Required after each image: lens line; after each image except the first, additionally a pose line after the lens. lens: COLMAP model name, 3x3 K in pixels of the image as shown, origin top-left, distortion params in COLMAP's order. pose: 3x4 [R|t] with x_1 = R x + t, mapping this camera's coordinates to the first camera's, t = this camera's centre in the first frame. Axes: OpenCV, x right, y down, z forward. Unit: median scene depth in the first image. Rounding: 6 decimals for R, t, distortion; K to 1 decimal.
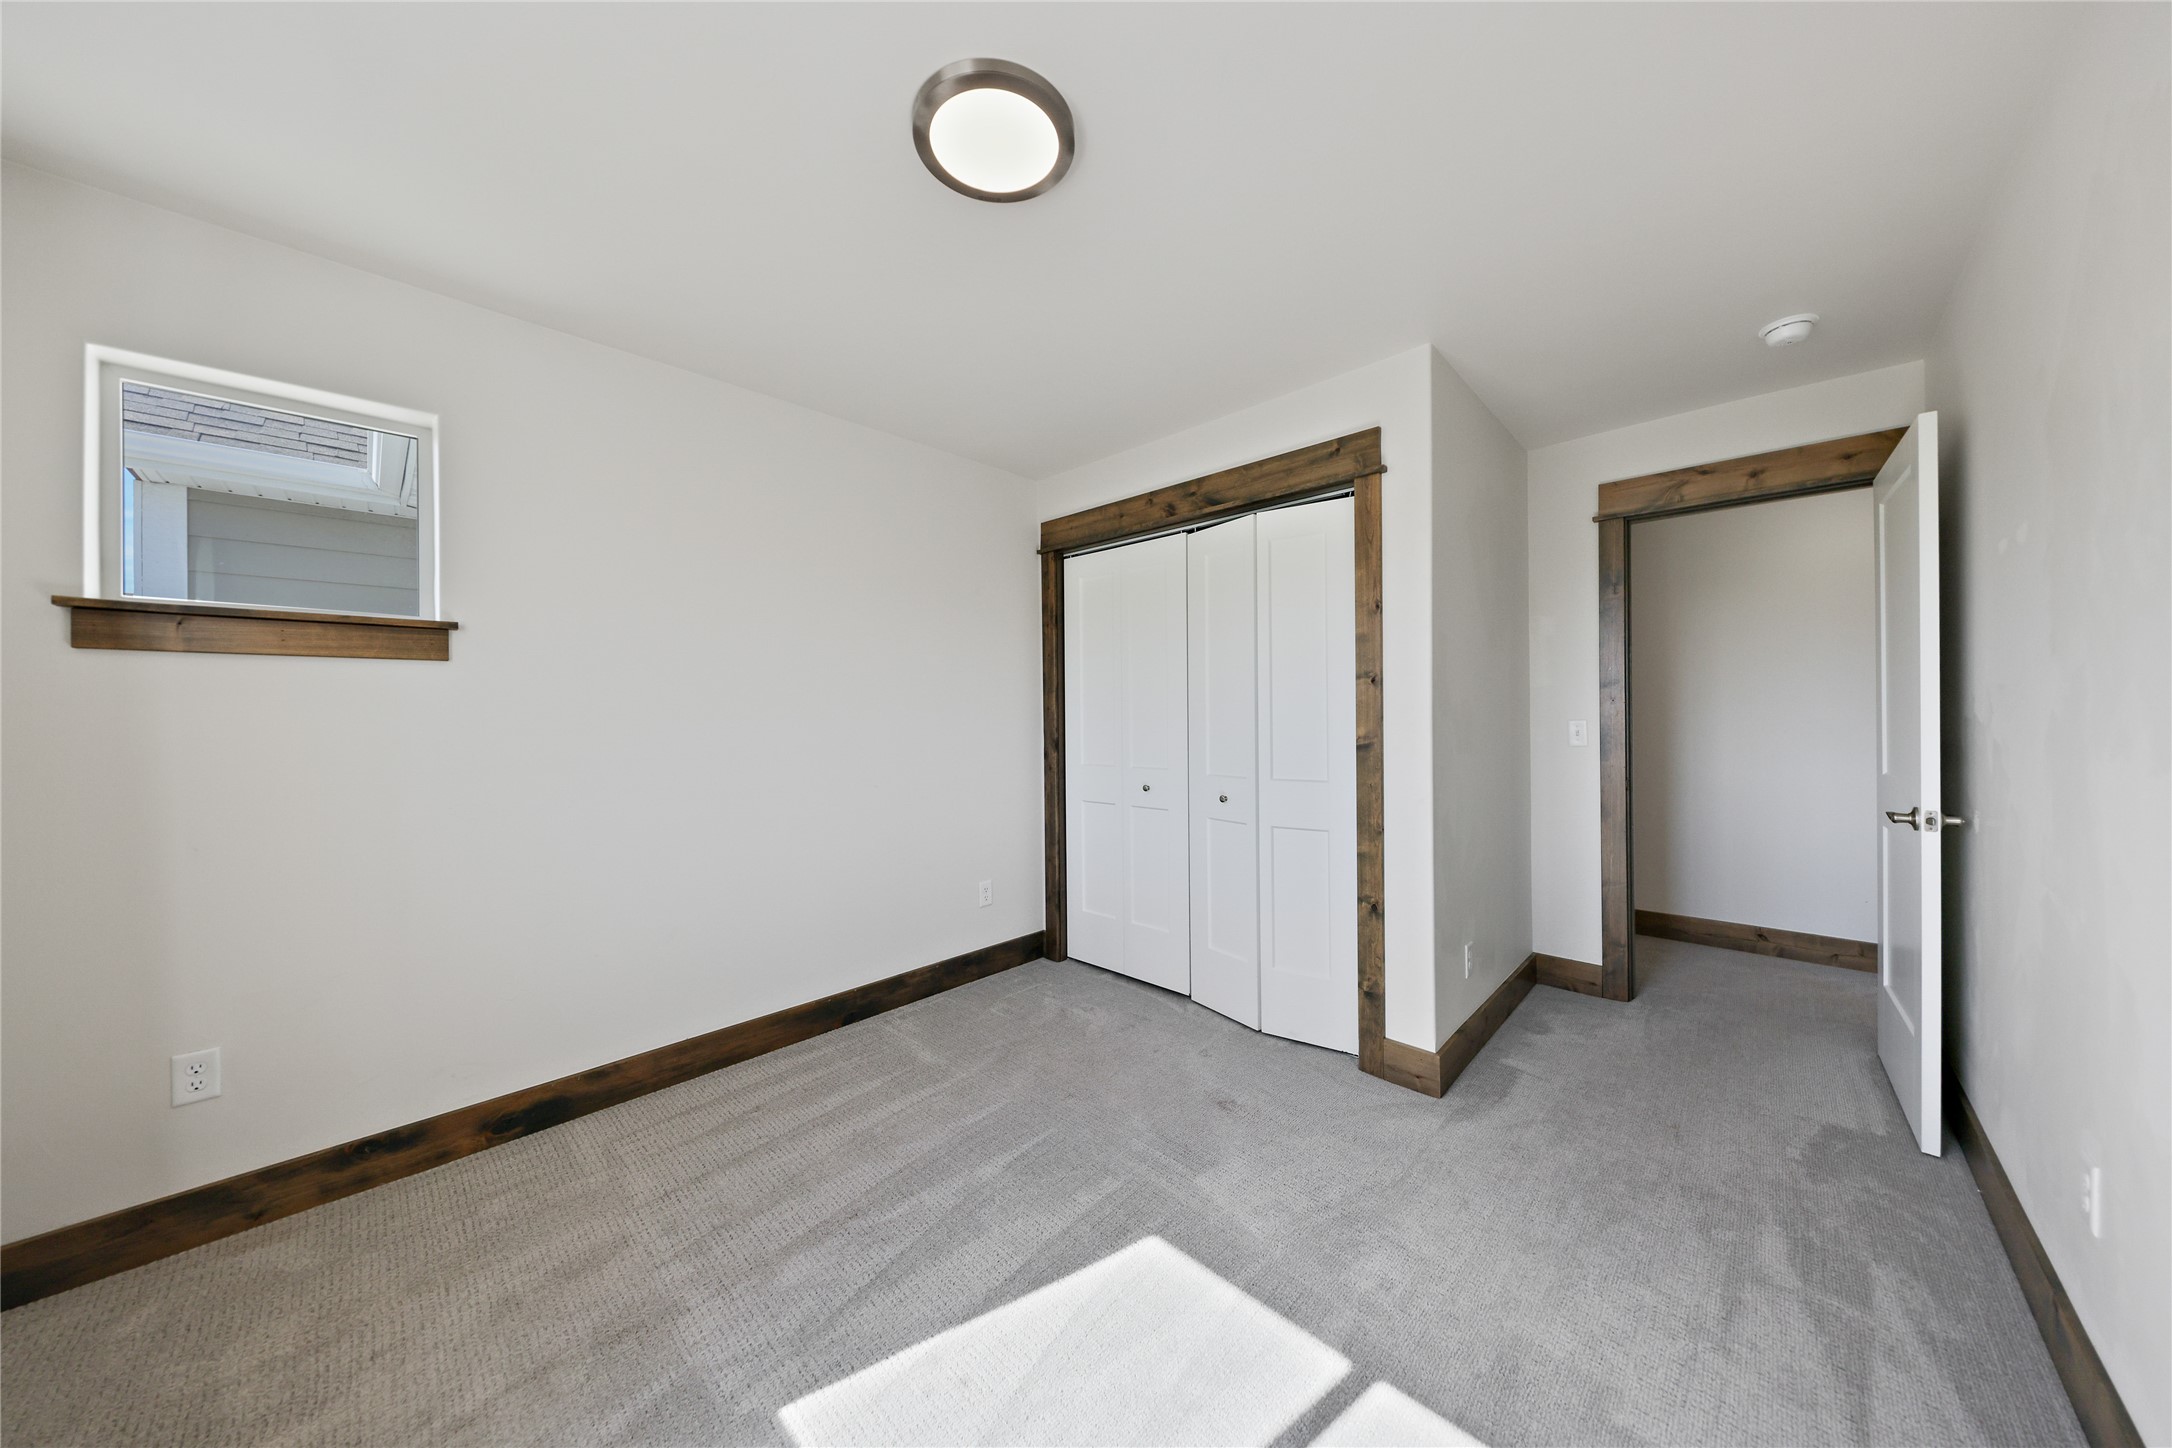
lens RADIAL K [[698.8, 0, 1106.7], [0, 698.8, 721.3], [0, 0, 1]] dist [0.014913, -0.006432]
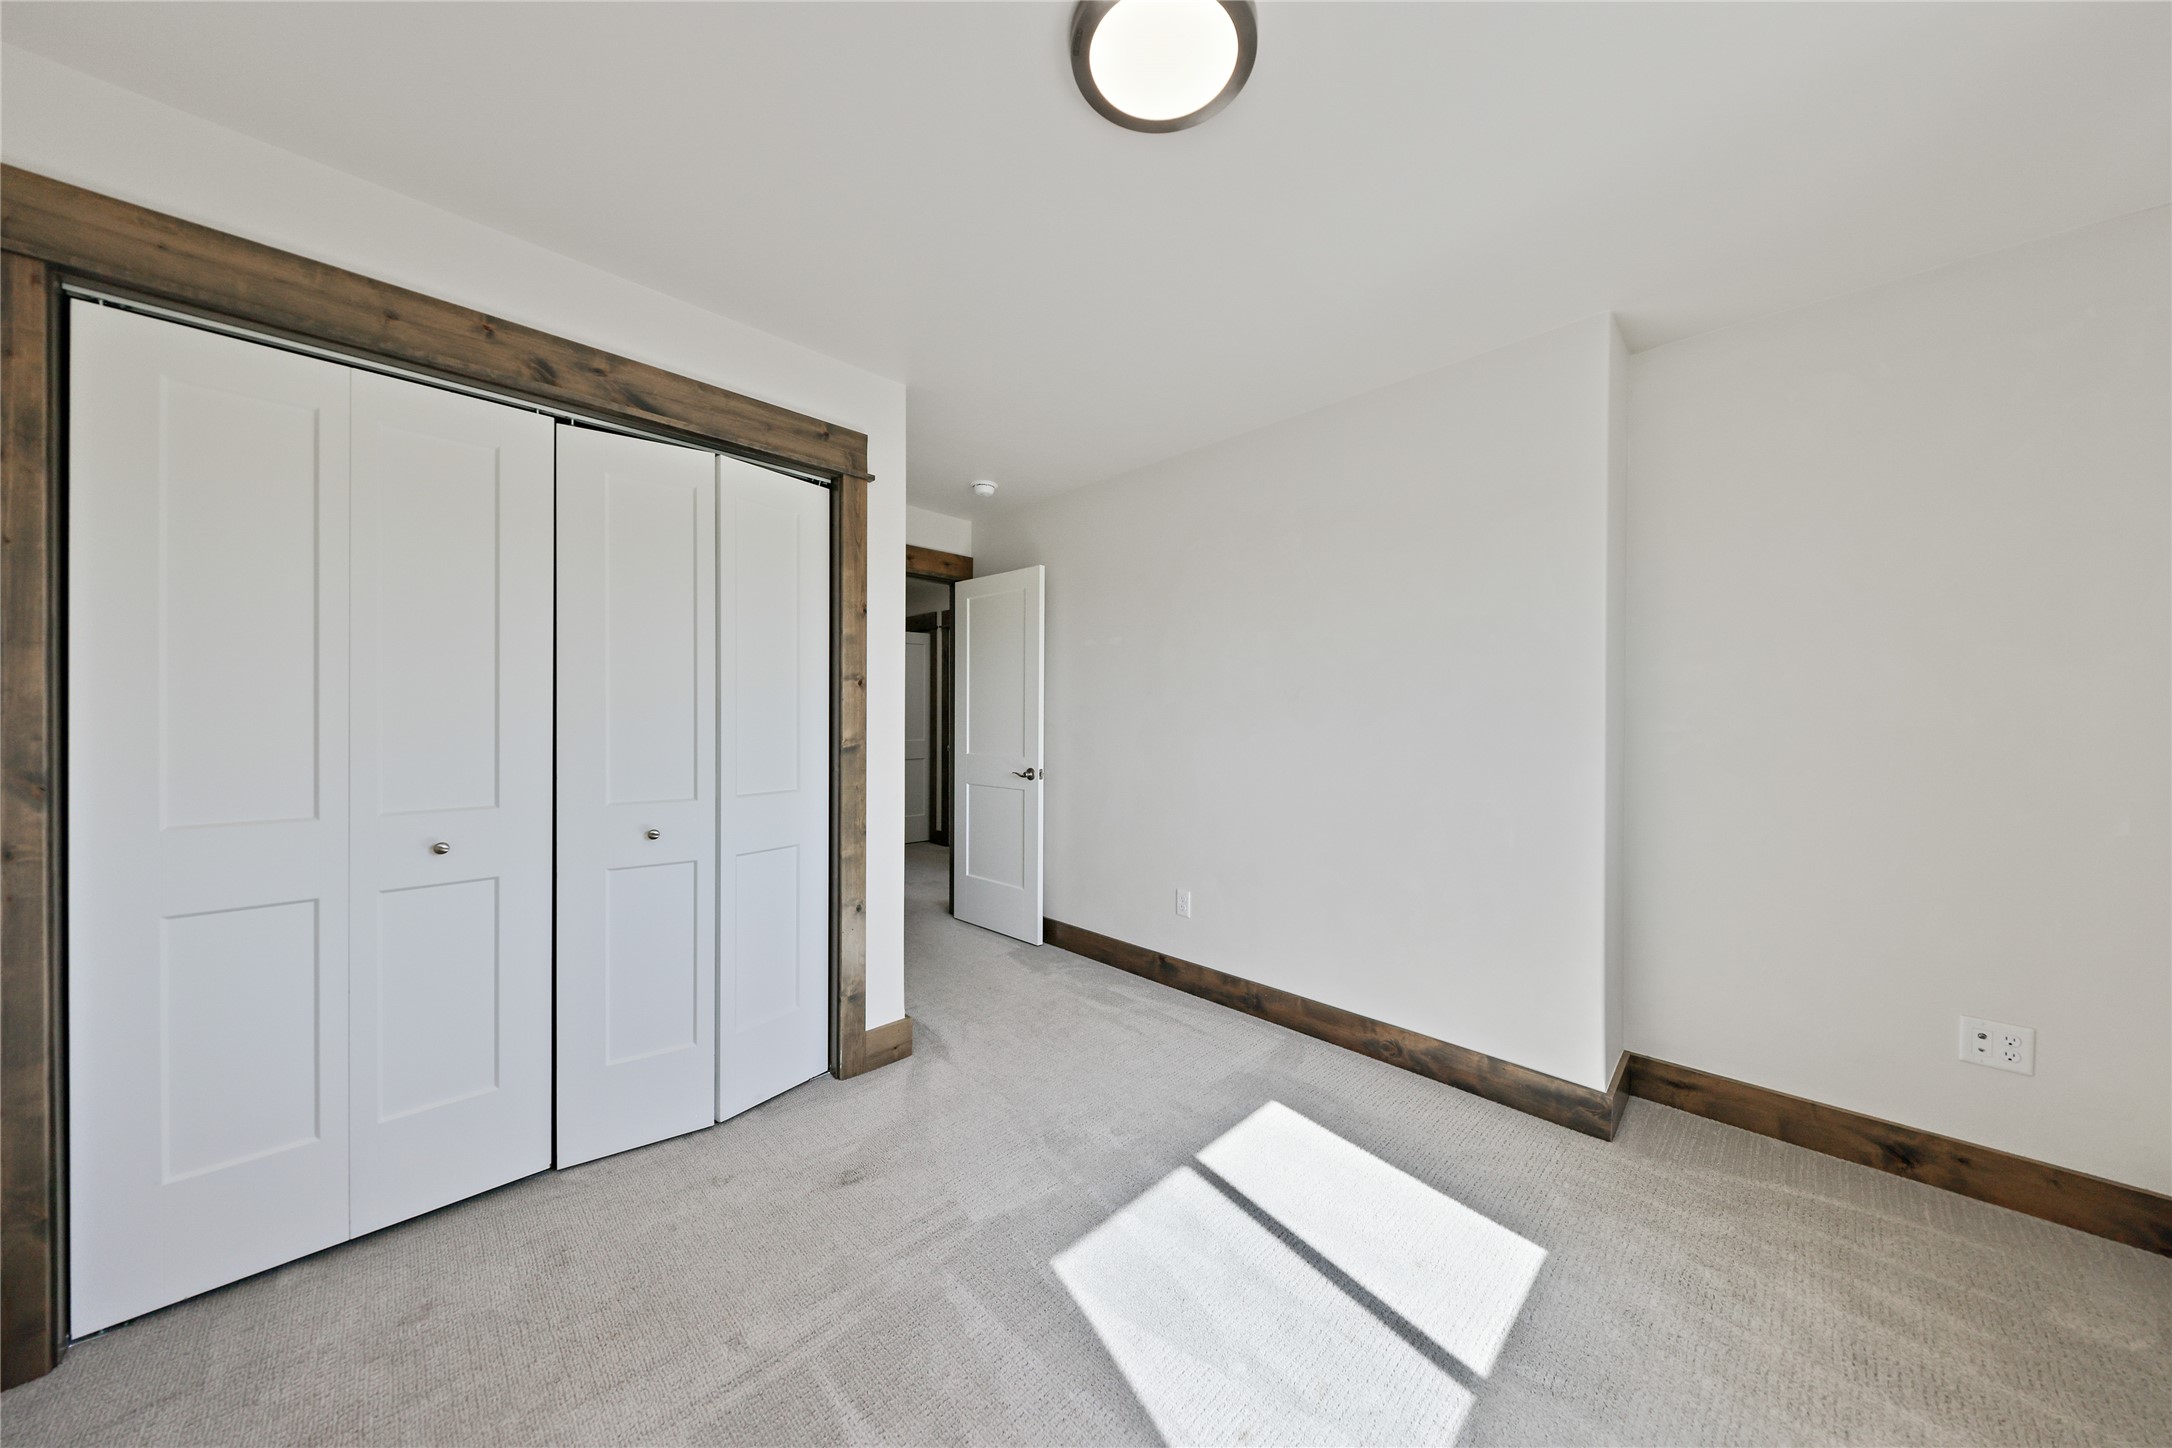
lens RADIAL K [[690.5, 0, 1089.9], [0, 690.5, 726.2], [0, 0, 1]] dist [0.015321, -0.005910]
pose [[0.045126, -0.005257, 0.998967, -0.568534], [0.000258, 0.999986, 0.005251, -0.001730], [-0.998981, 0.000020, 0.045127, 0.590953]]
